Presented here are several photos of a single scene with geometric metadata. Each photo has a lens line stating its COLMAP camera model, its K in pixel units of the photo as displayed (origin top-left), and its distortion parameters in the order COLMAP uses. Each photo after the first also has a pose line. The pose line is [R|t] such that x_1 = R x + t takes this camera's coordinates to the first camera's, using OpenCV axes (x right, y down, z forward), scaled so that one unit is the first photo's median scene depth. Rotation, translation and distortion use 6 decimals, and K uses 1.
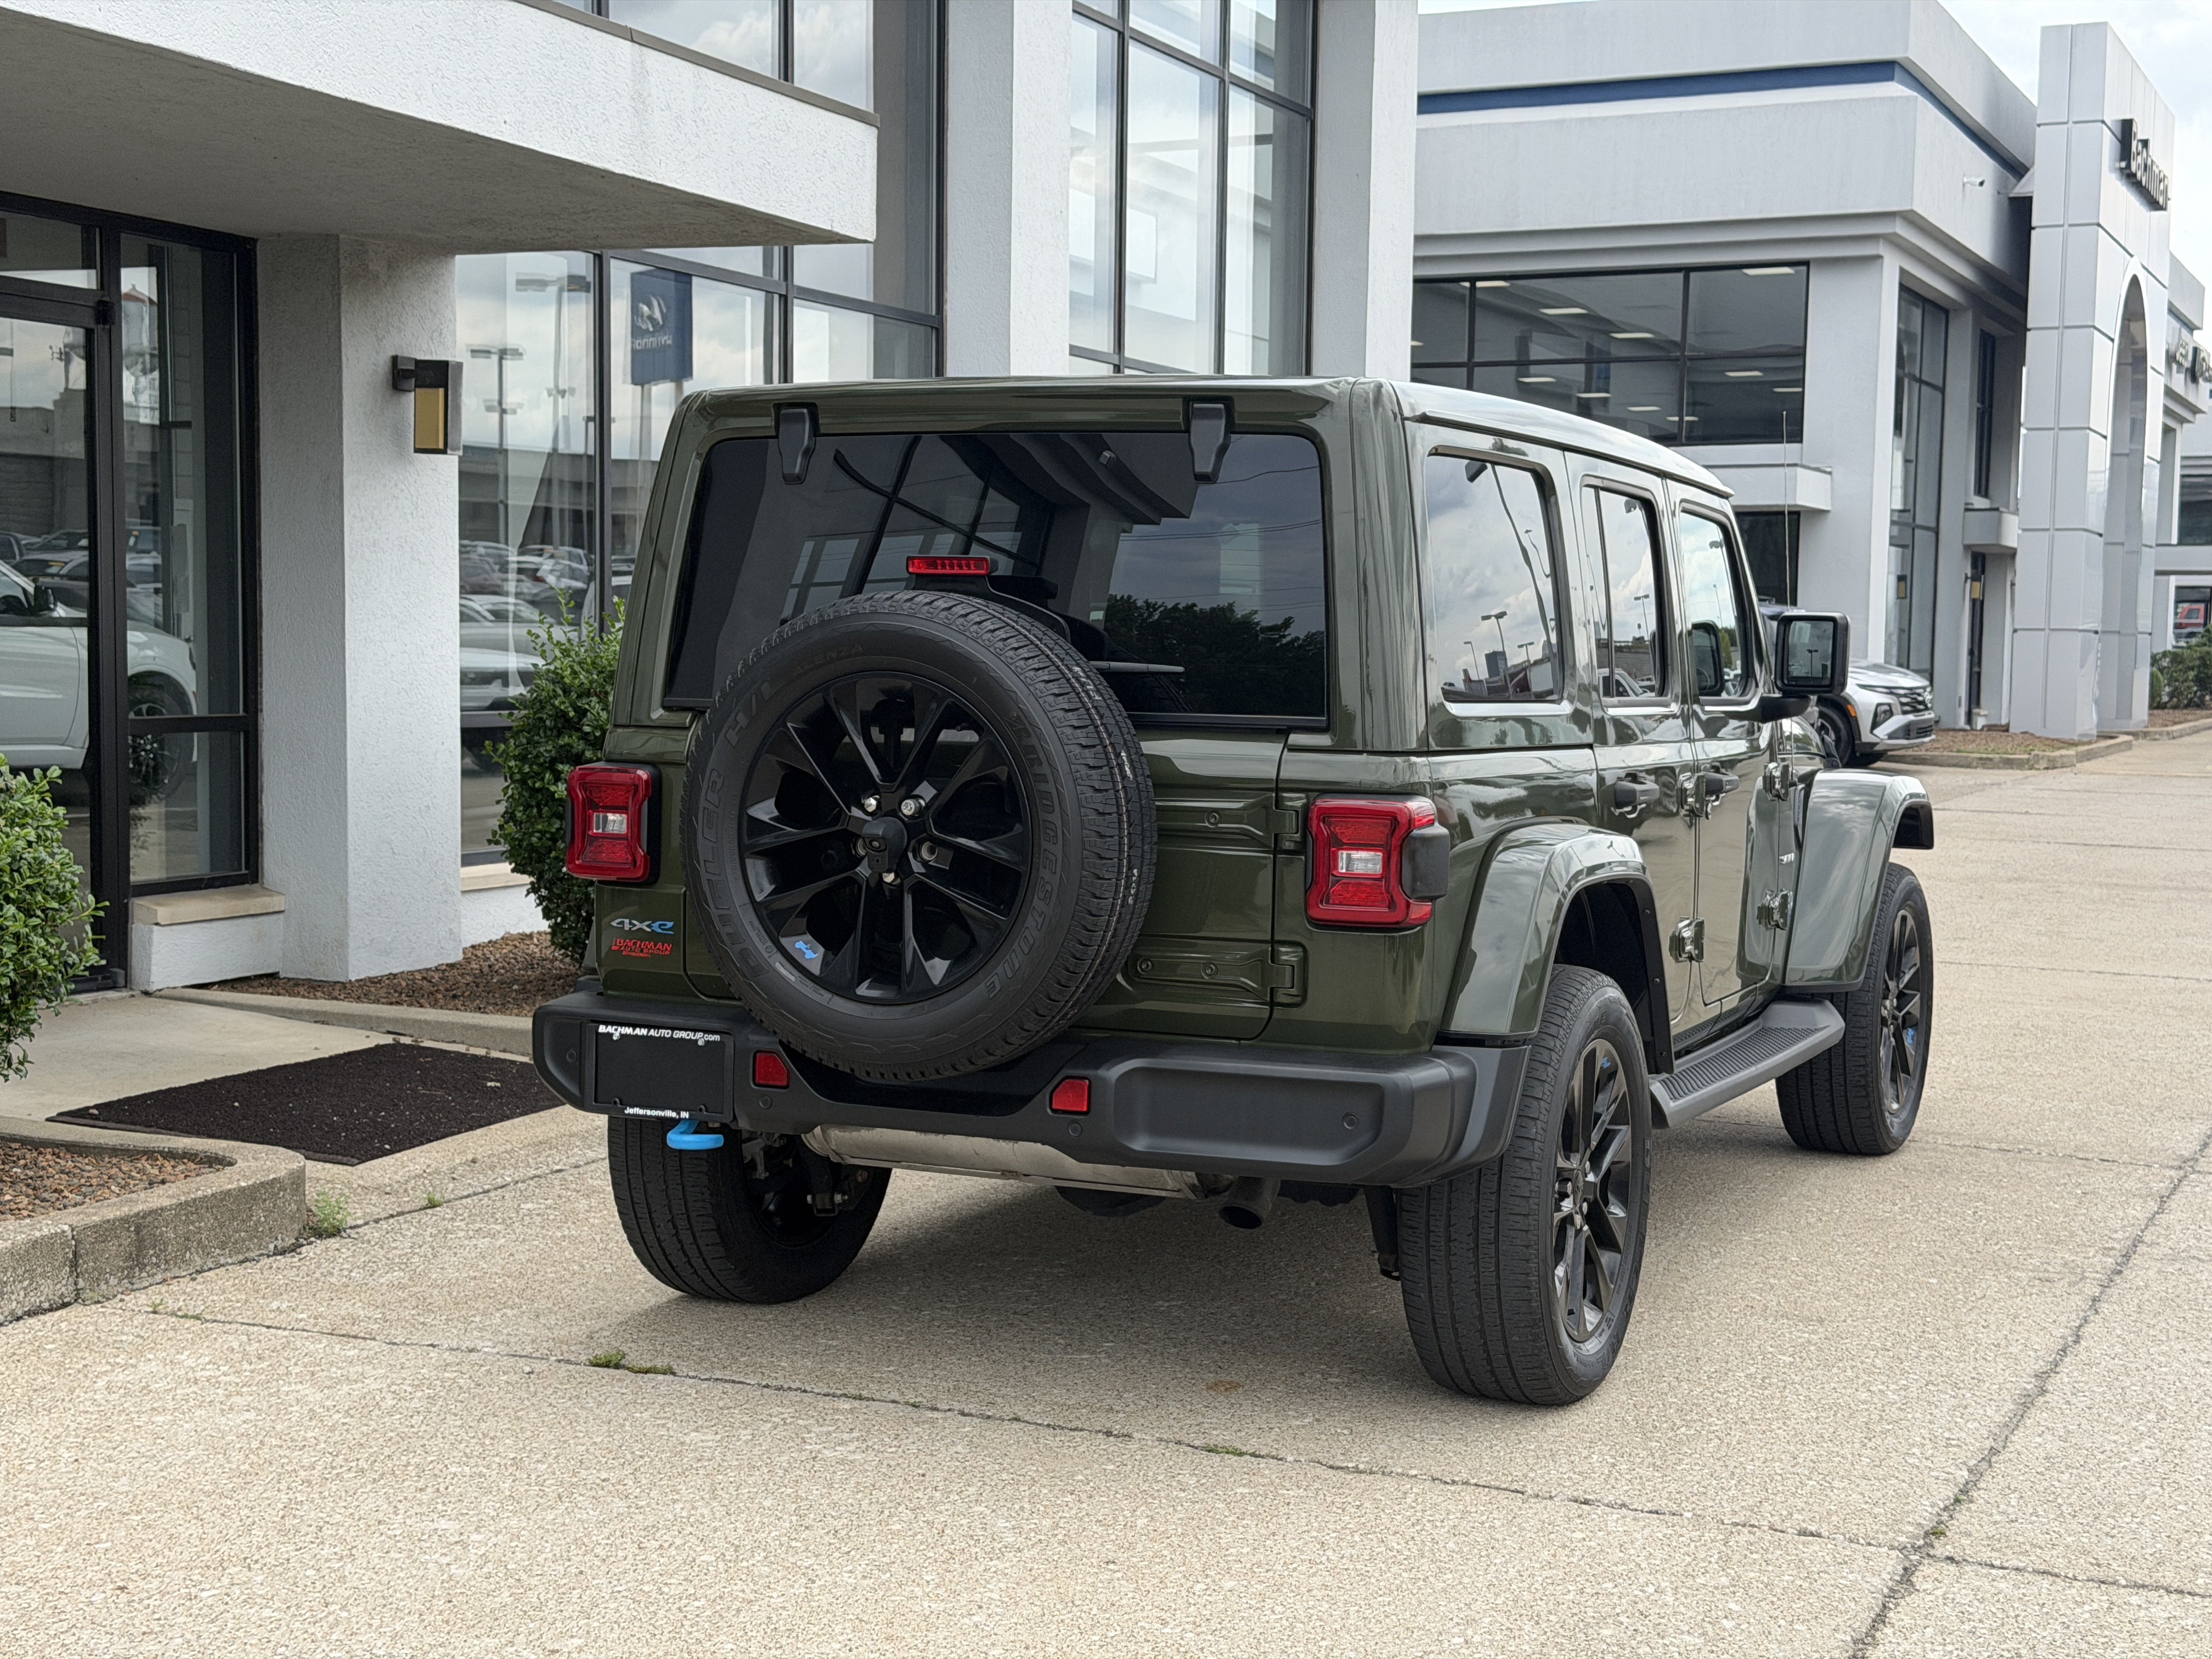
lens RADIAL K [[3085.4, 0, 1106.0], [0, 3085.4, 829.5], [0, 0, 1]] dist [0.187624, -0.353137]
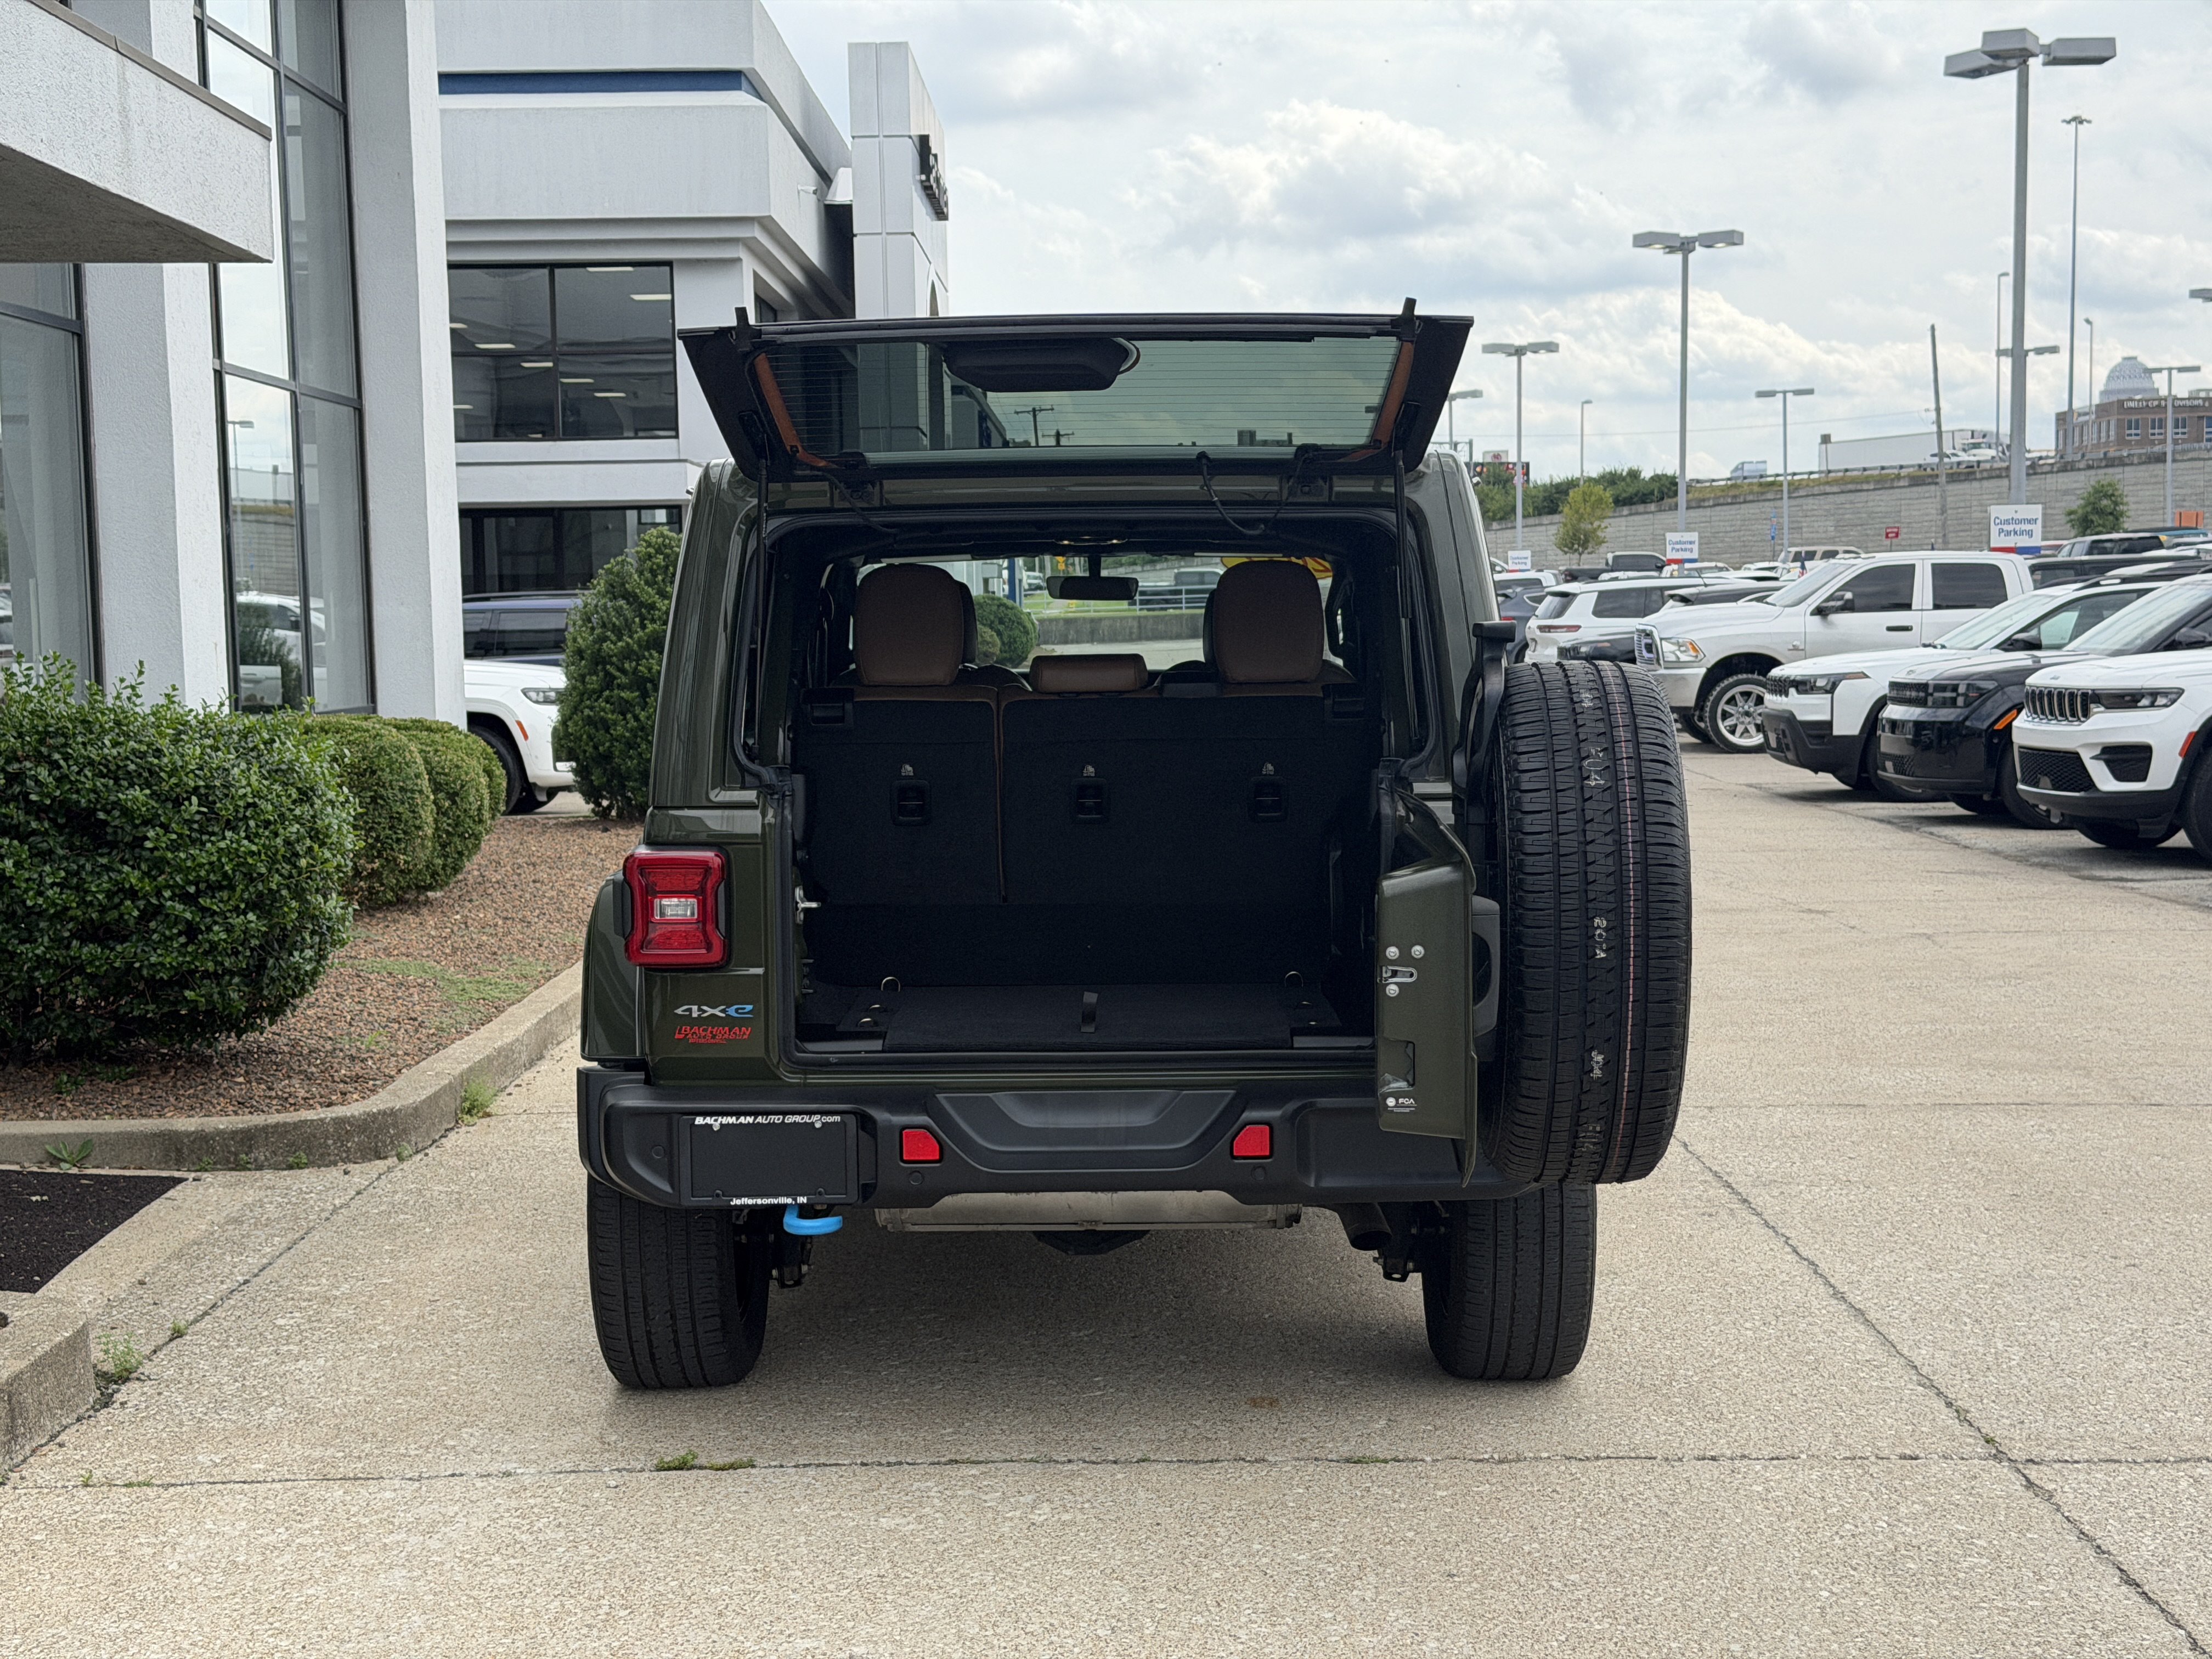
lens RADIAL K [[3086.0, 0, 1100.7], [0, 3086.0, 836.5], [0, 0, 1]] dist [0.194432, -0.345154]
pose [[0.912978, -0.061685, 0.403318, -0.438099], [0.058552, 0.998082, 0.020107, -0.037215], [-0.403785, 0.005258, 0.914839, 0.061349]]
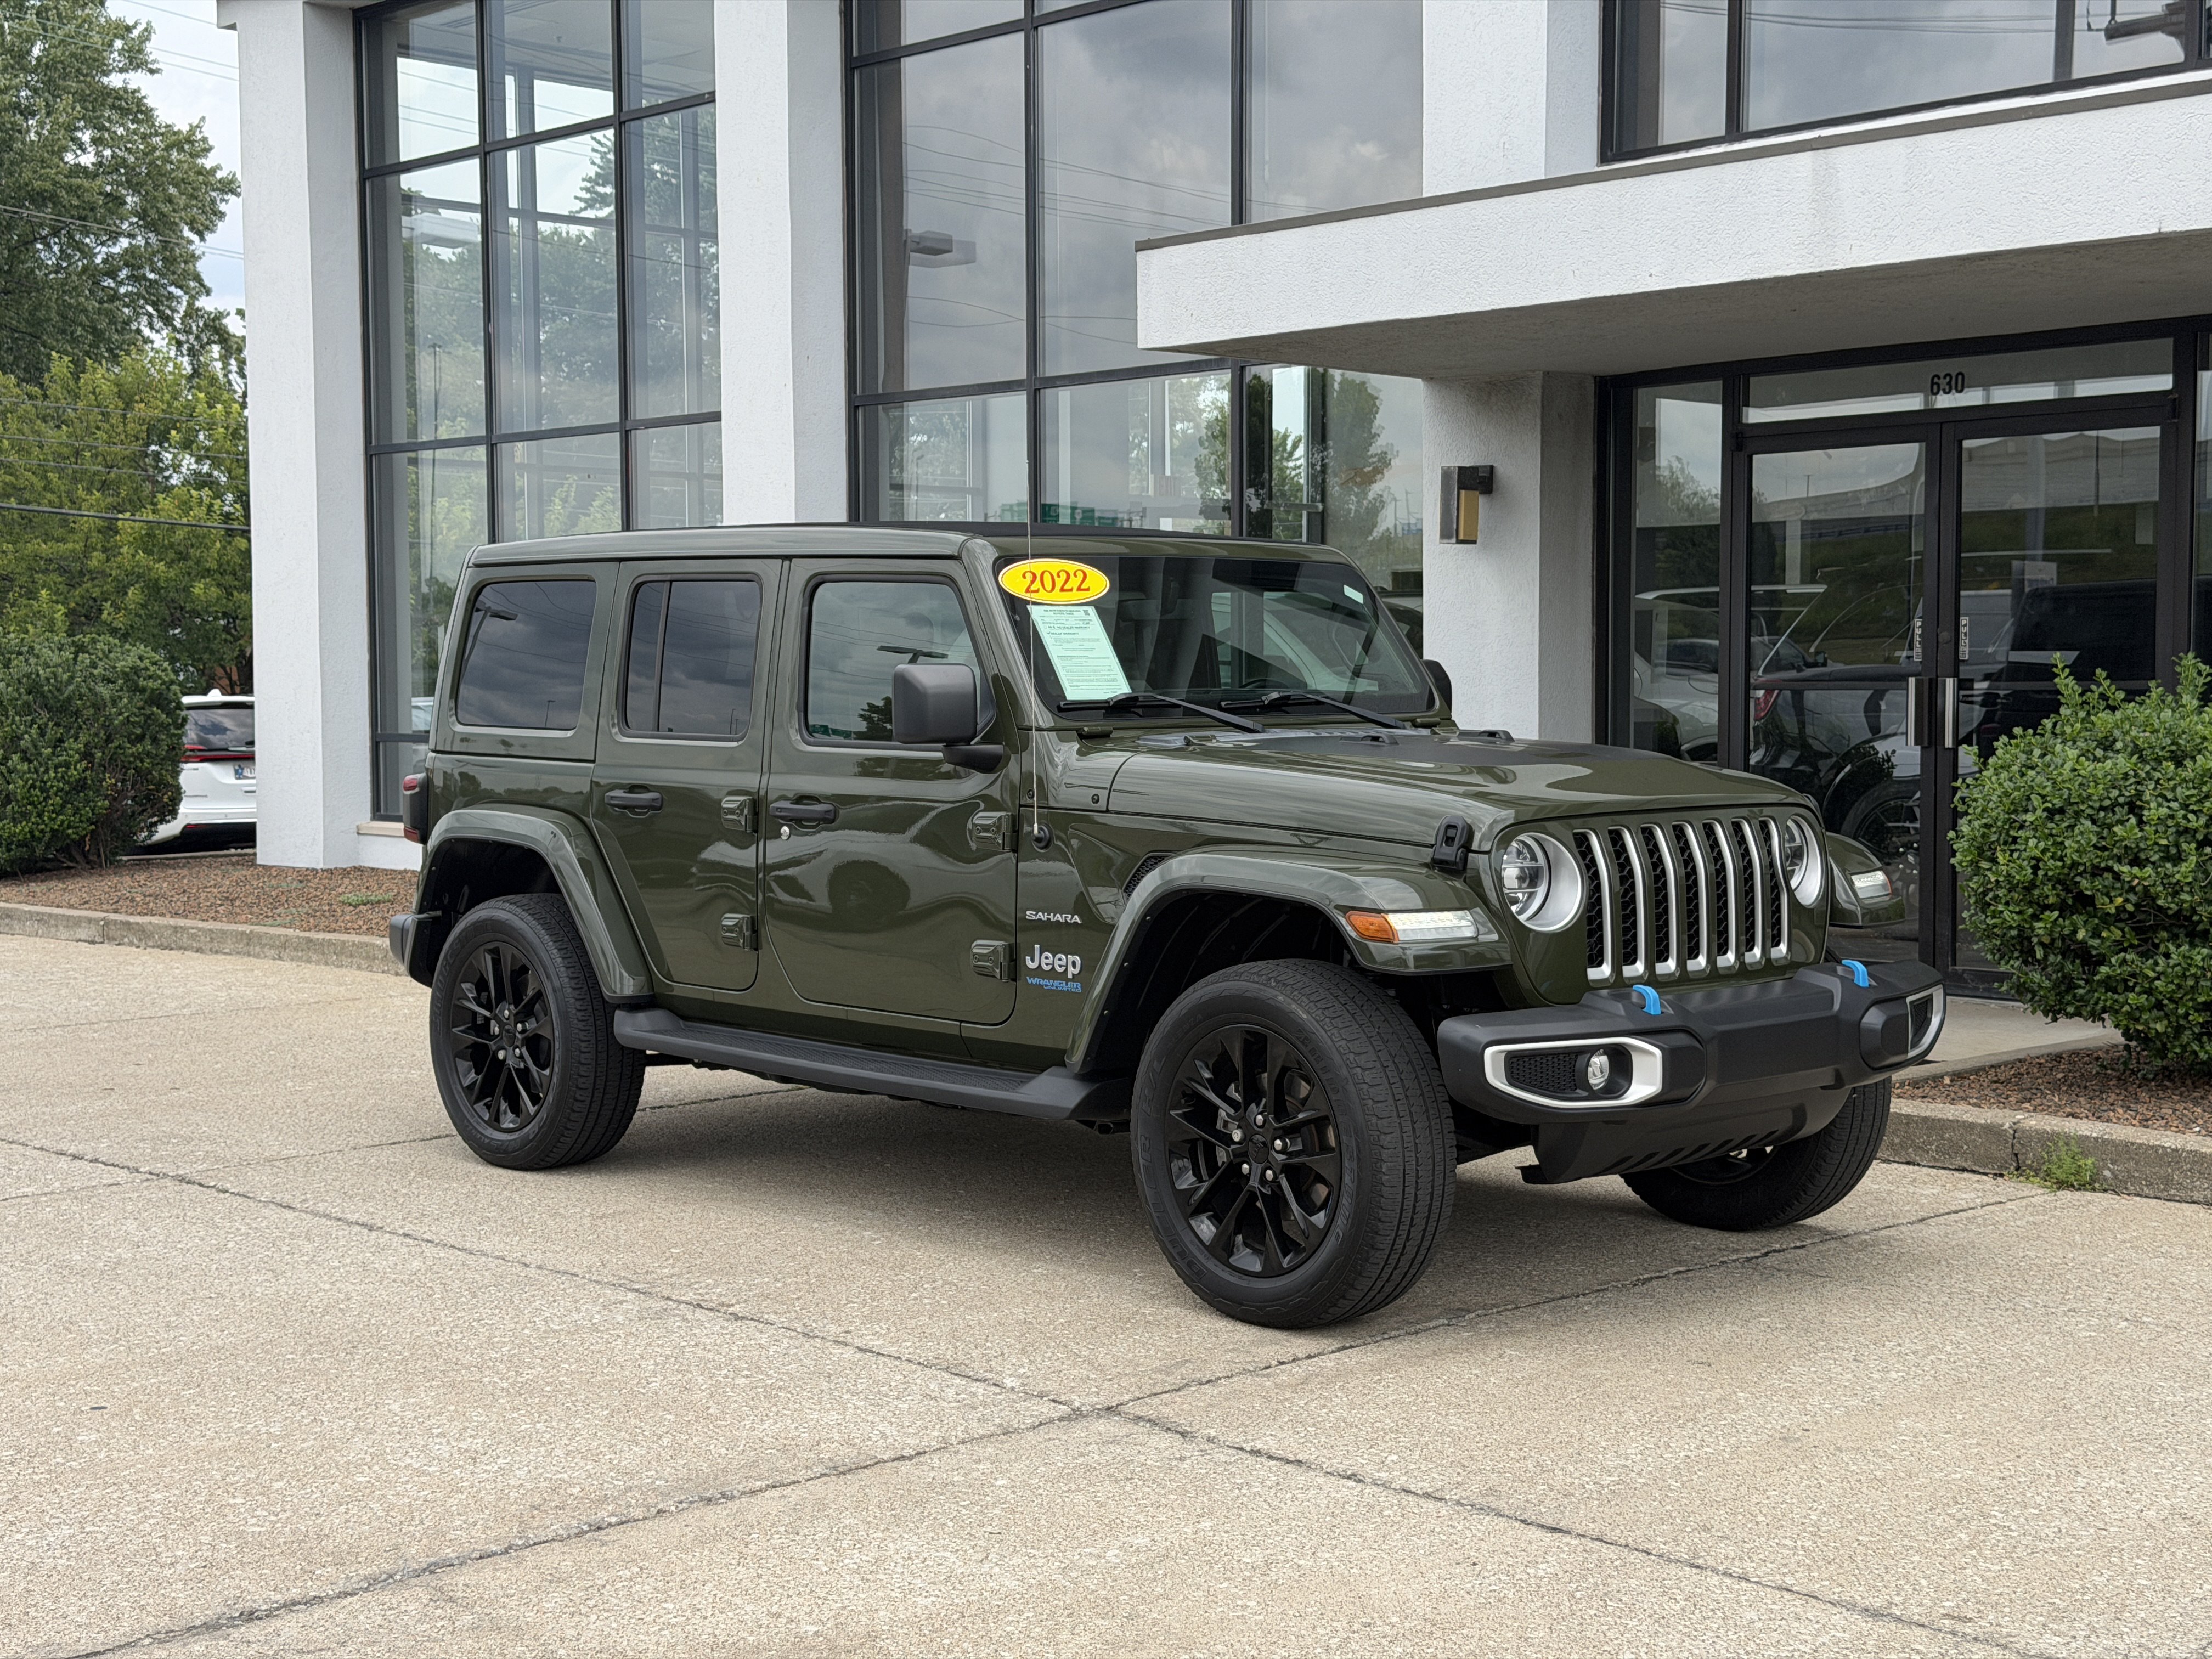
lens RADIAL K [[3086.0, 0, 1100.7], [0, 3086.0, 836.5], [0, 0, 1]] dist [0.194432, -0.345154]
pose [[-0.391093, 0.038275, -0.919555, 1.525834], [-0.060626, 0.995893, 0.067237, -0.113611], [0.918352, 0.082045, -0.387166, 1.931626]]
